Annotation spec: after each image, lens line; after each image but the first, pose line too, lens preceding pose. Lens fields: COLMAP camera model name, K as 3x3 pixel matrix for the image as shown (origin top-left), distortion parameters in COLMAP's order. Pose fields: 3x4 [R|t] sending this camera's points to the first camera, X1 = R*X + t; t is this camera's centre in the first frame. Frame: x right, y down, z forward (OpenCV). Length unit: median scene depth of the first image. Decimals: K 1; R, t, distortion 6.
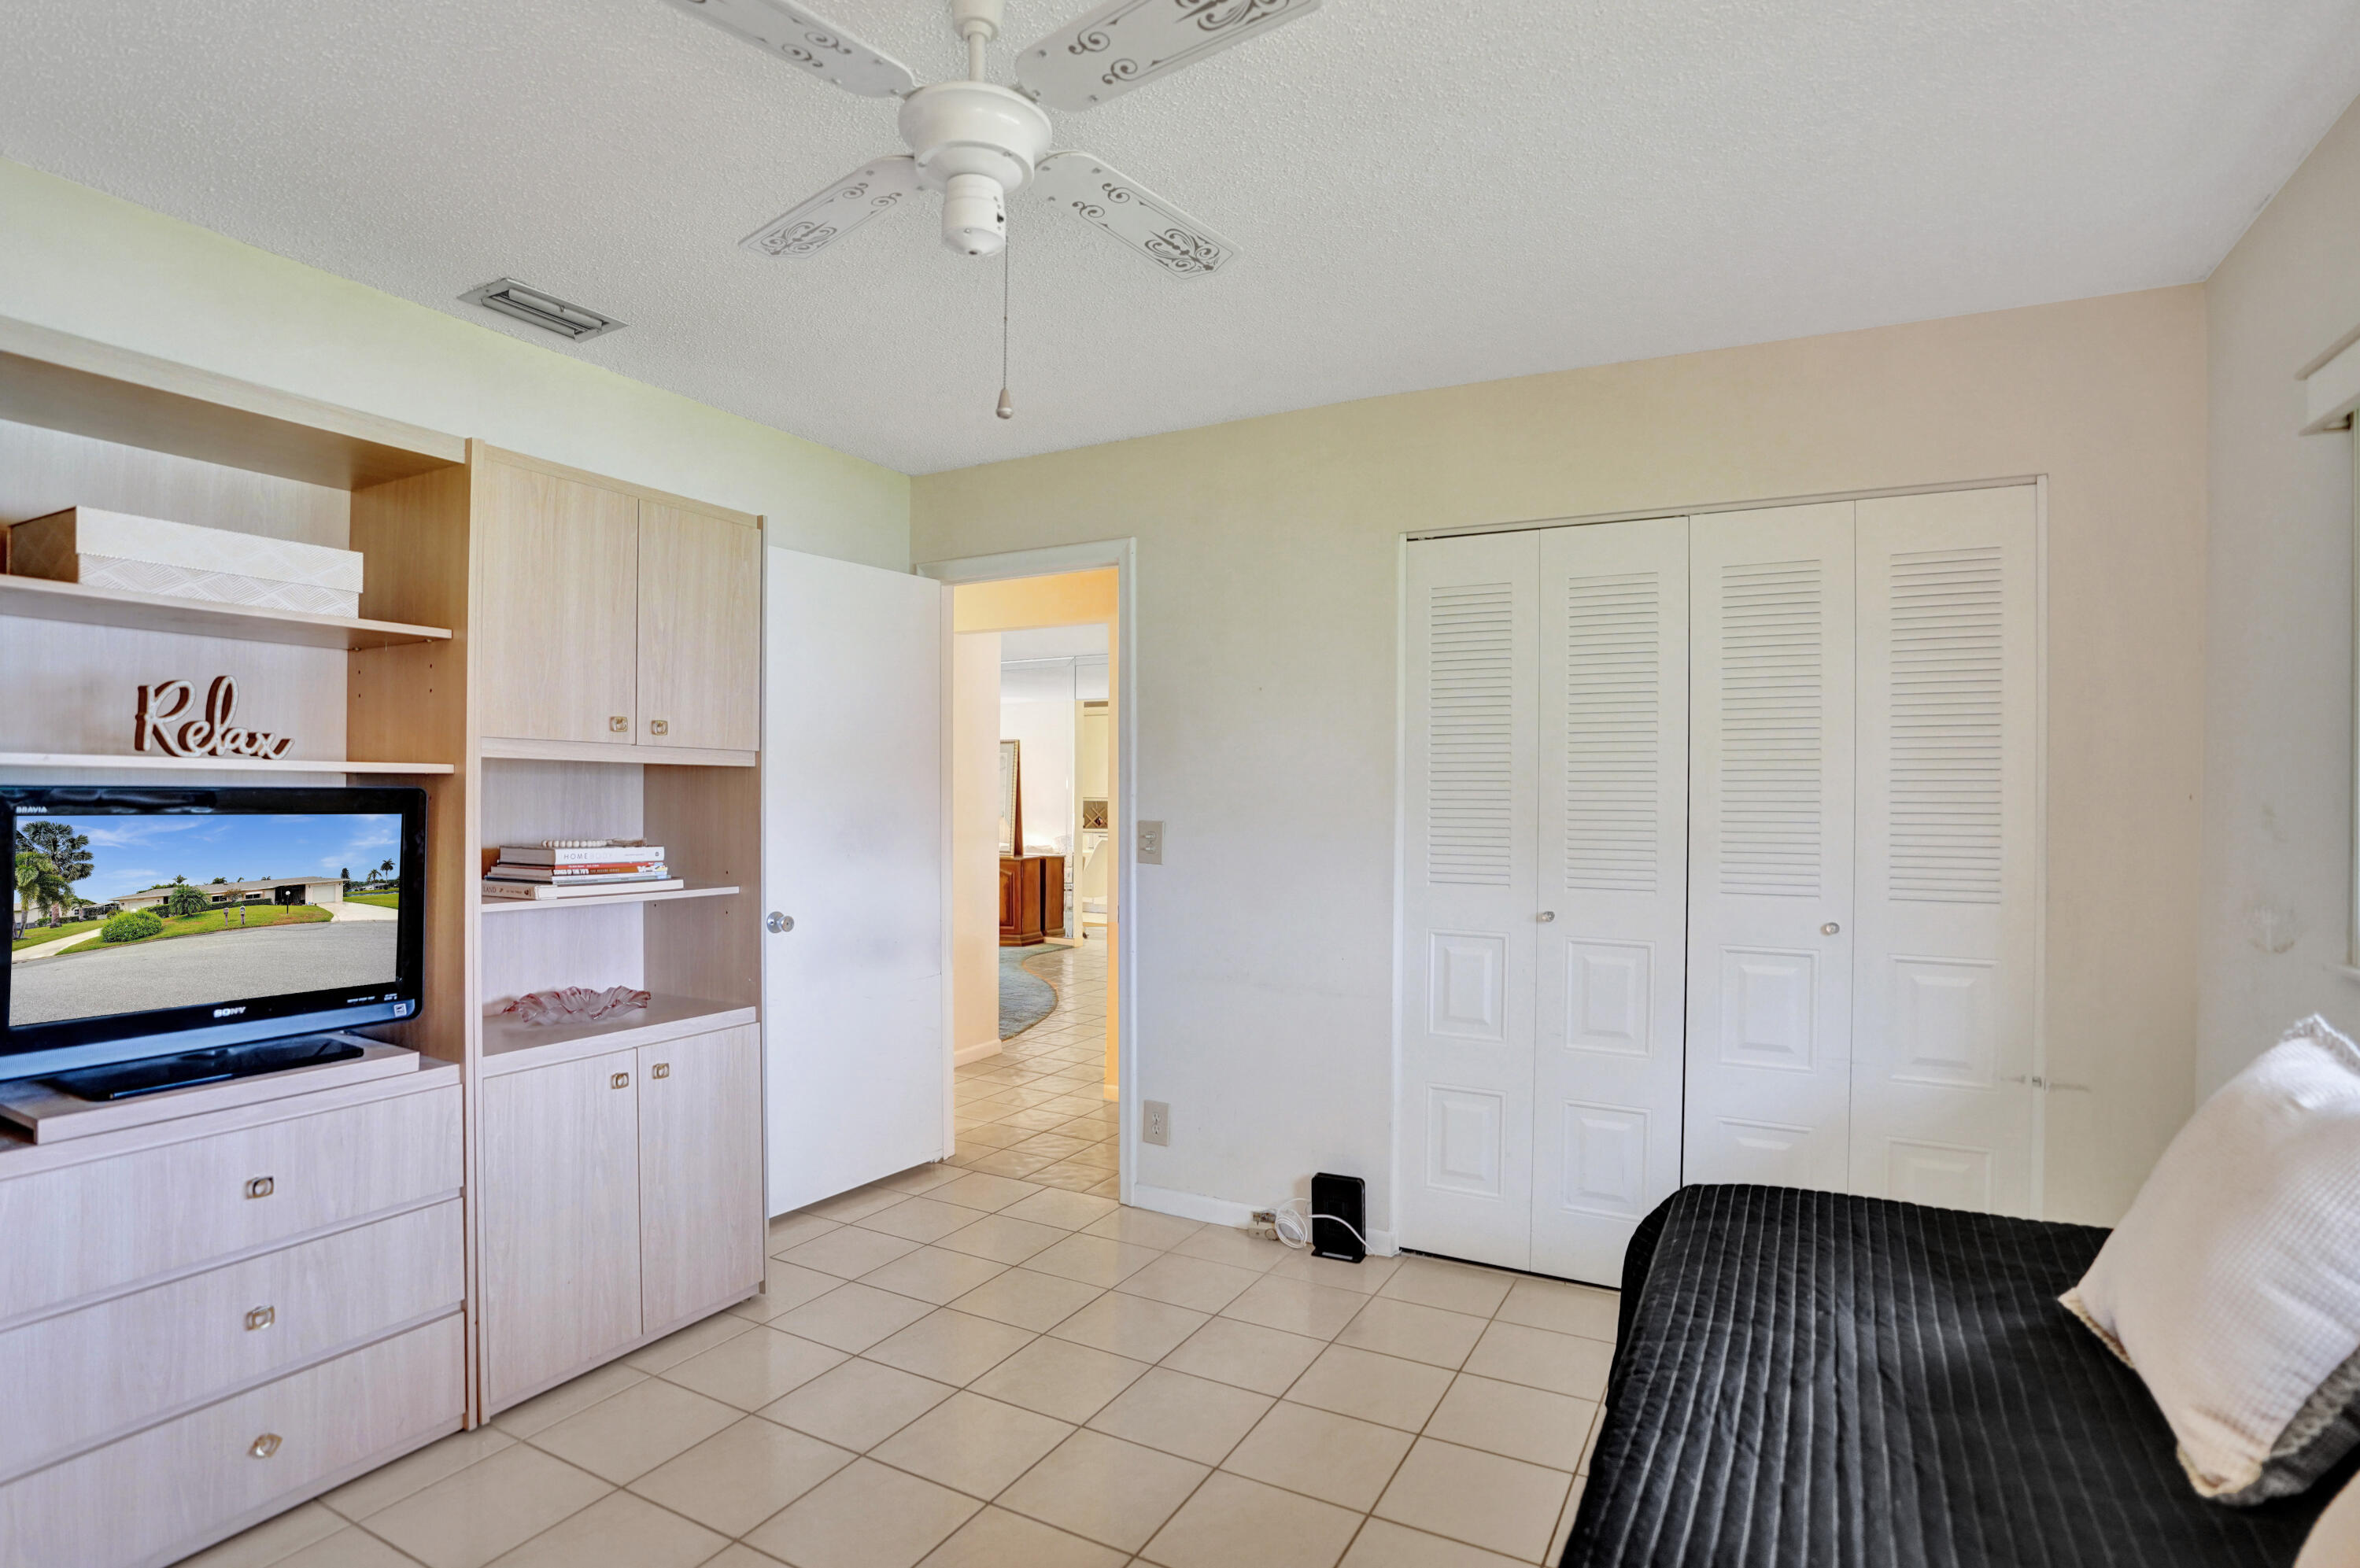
lens RADIAL K [[1164.8, 0, 1180.0], [0, 1164.8, 784.0], [0, 0, 1]] dist [-0.073849, 0.022180]
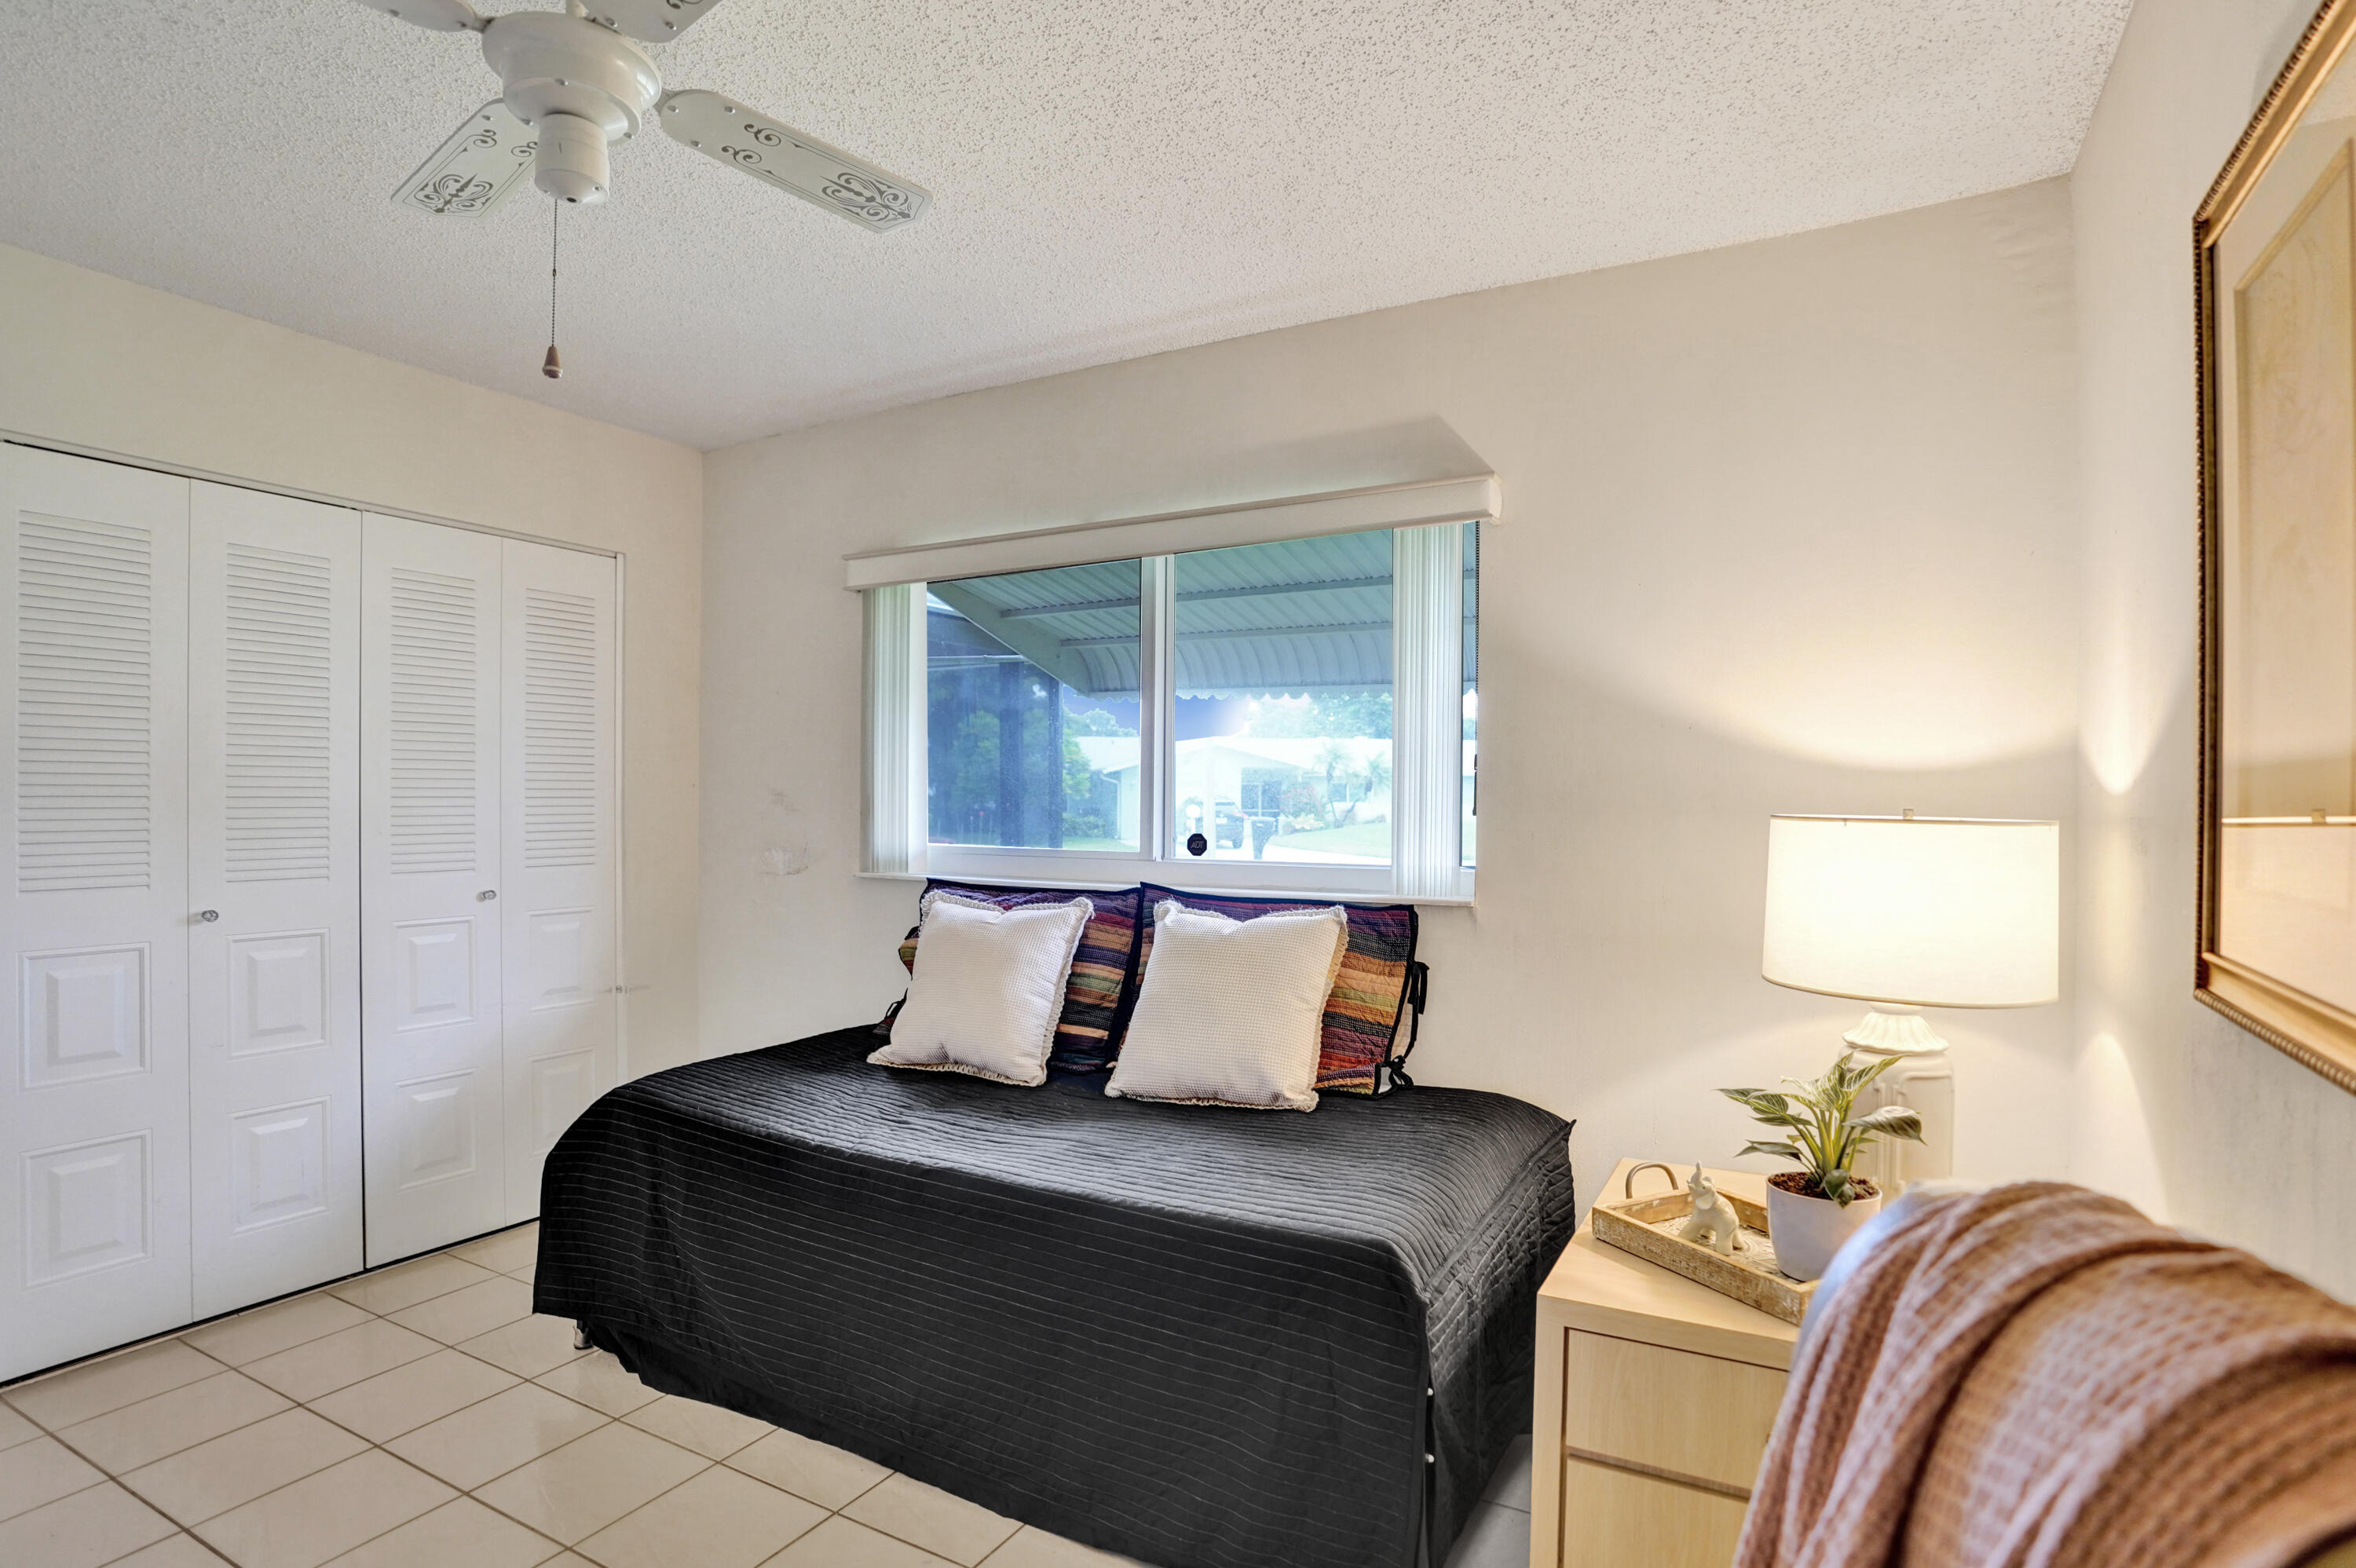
lens RADIAL K [[1162.8, 0, 1178.0], [0, 1162.8, 784.0], [0, 0, 1]] dist [-0.073849, 0.022180]
pose [[0.014825, 0.002359, 0.999887, -0.607616], [-0.014050, 0.999899, -0.002150, 0.003869], [-0.999791, -0.014016, 0.014857, 0.271859]]
